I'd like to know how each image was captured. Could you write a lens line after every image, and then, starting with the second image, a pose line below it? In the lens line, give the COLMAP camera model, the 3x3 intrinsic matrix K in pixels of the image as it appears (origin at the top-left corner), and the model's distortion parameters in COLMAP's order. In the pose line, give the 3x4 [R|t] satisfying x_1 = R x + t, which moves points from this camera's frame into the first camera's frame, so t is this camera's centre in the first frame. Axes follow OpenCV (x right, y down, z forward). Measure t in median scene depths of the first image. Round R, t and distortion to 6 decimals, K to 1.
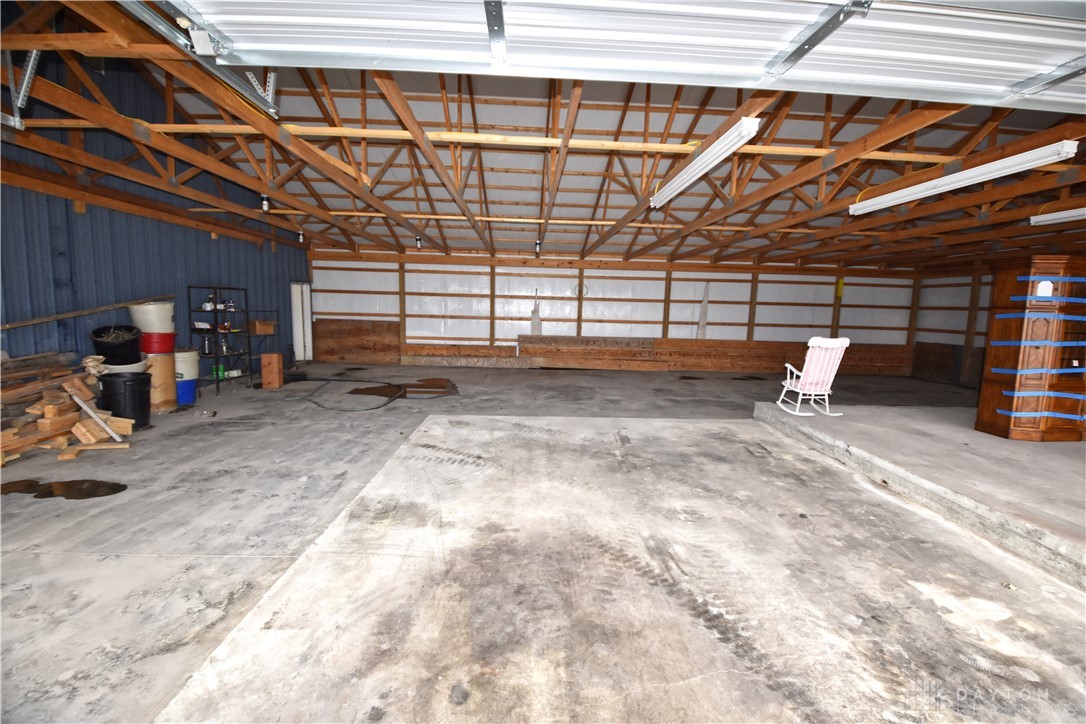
lens RADIAL K [[478.2, 0, 543.8], [0, 478.2, 356.1], [0, 0, 1]] dist [-0.002387, -0.006419]
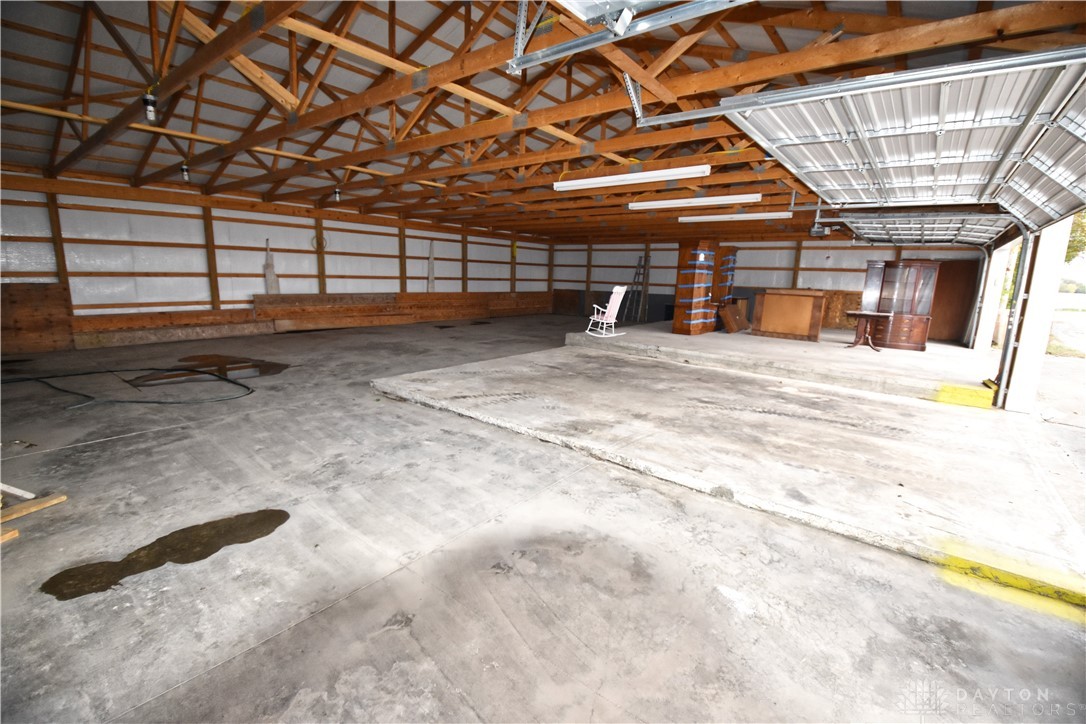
lens RADIAL K [[478.2, 0, 545.3], [0, 478.2, 369.7], [0, 0, 1]] dist [-0.002387, -0.006419]
pose [[0.647857, -0.156184, 0.745579, -0.728231], [0.064356, 0.986478, 0.150727, -0.017645], [-0.759039, -0.049667, 0.649148, 0.126357]]
